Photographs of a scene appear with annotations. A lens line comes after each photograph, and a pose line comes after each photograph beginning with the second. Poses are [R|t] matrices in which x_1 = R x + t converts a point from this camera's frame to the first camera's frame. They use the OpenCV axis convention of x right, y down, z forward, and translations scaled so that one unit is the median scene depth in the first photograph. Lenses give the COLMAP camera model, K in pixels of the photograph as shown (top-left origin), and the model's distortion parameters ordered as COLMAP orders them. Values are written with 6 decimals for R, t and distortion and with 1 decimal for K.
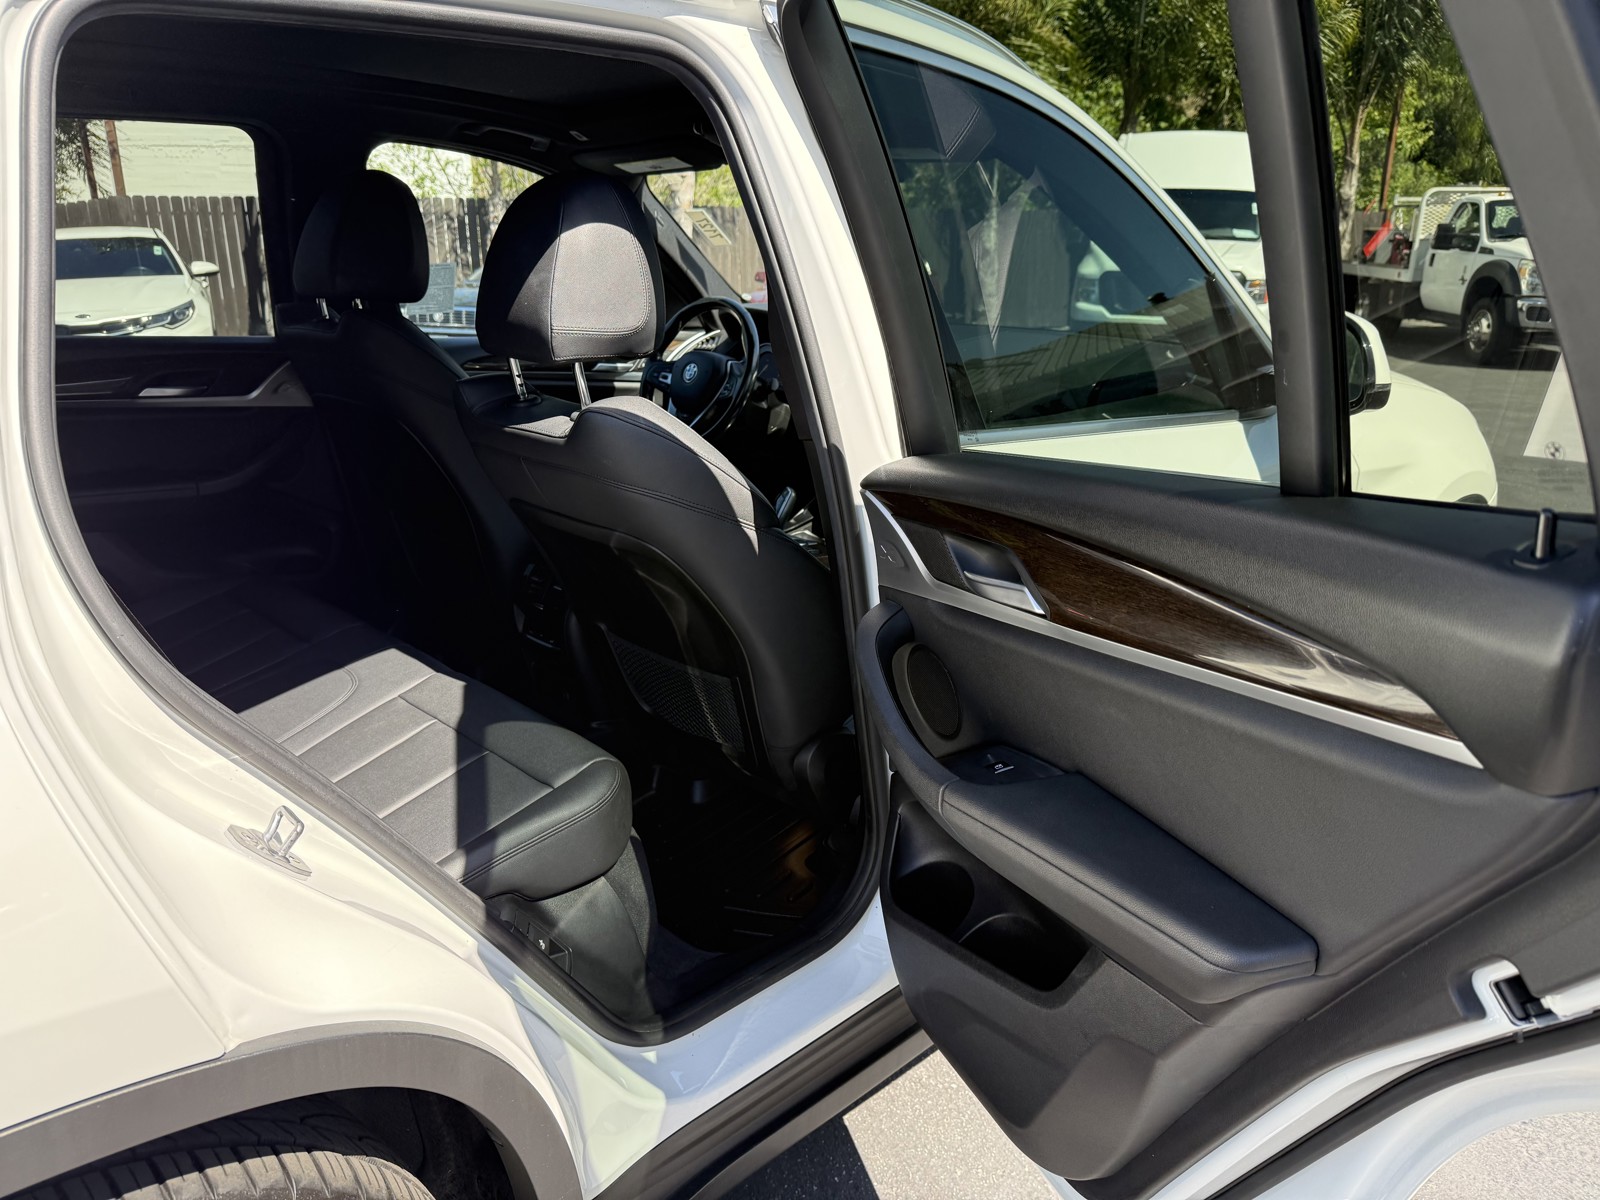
lens RADIAL K [[1118.8, 0, 805.3], [0, 1118.8, 605.3], [0, 0, 1]] dist [0.084131, -0.107077]
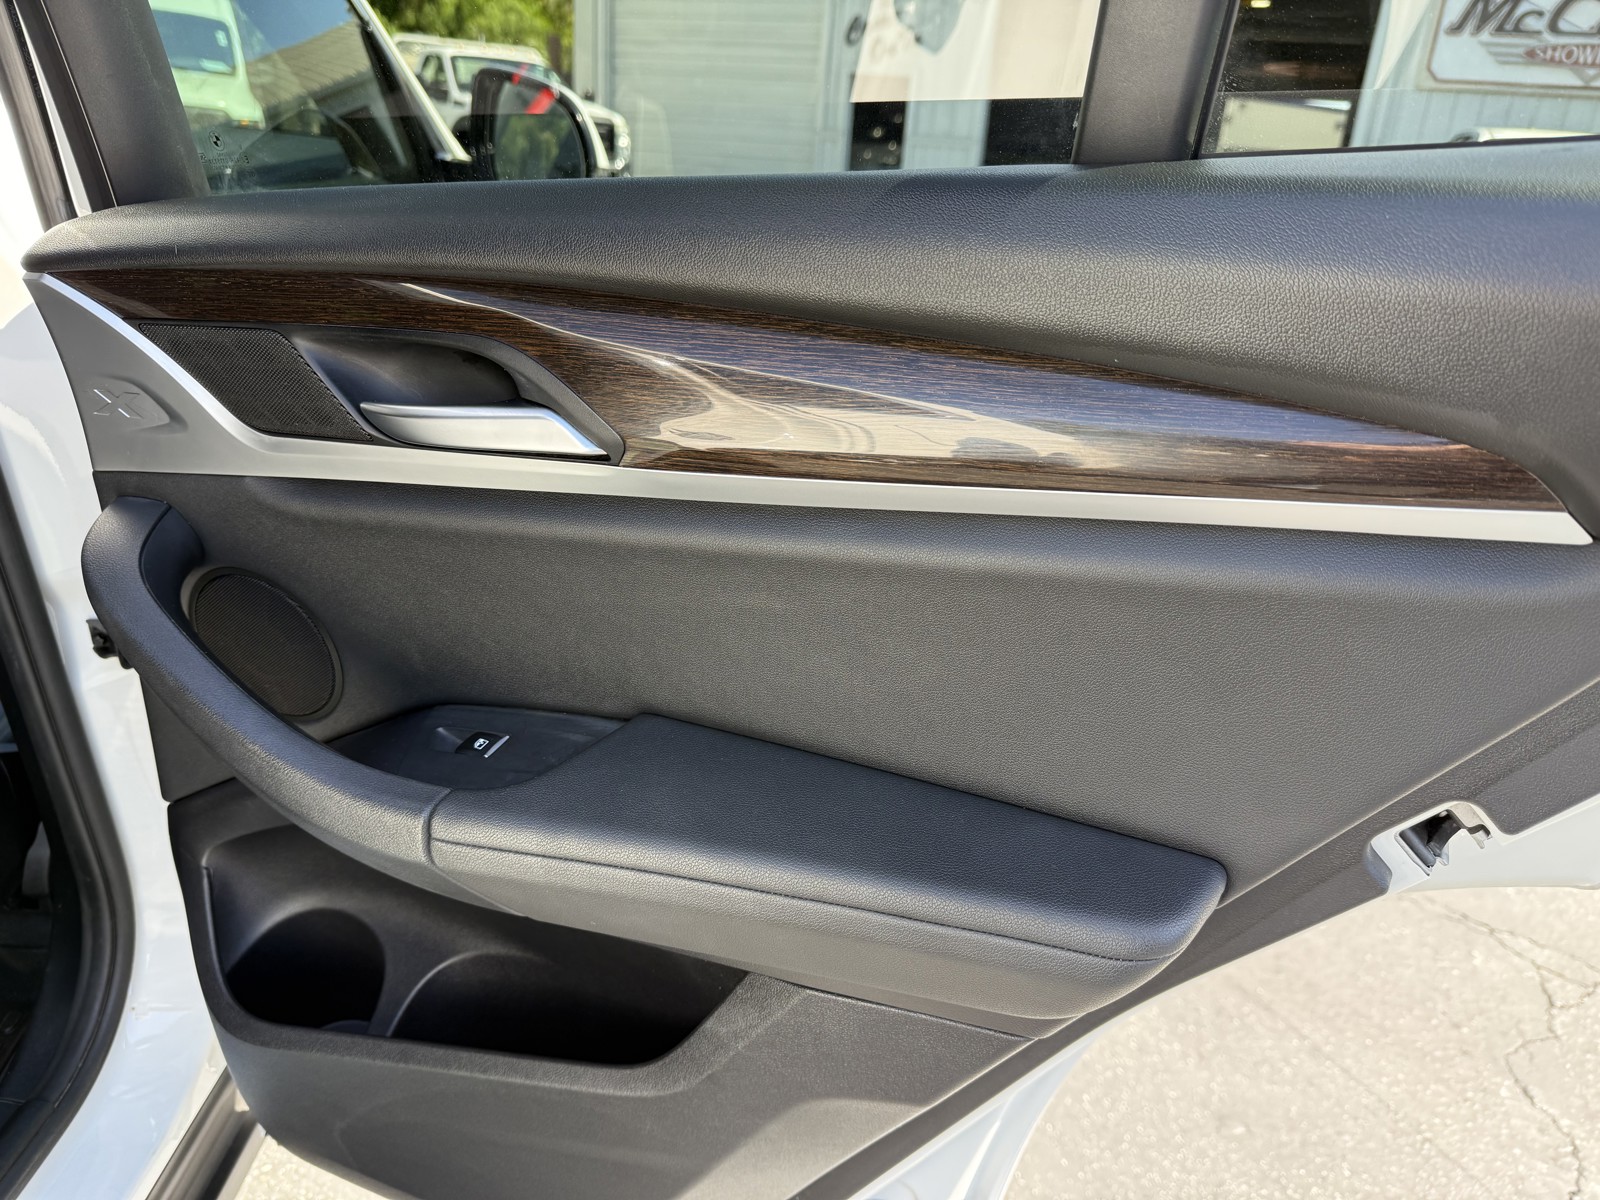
lens RADIAL K [[1136.4, 0, 800.0], [0, 1136.4, 600.0], [0, 0, 1]] dist [0.000731, -0.003850]
pose [[0.697263, -0.230372, 0.678788, -0.025824], [0.150995, 0.972905, 0.175087, -0.001120], [-0.700732, -0.019588, 0.713156, 0.135375]]
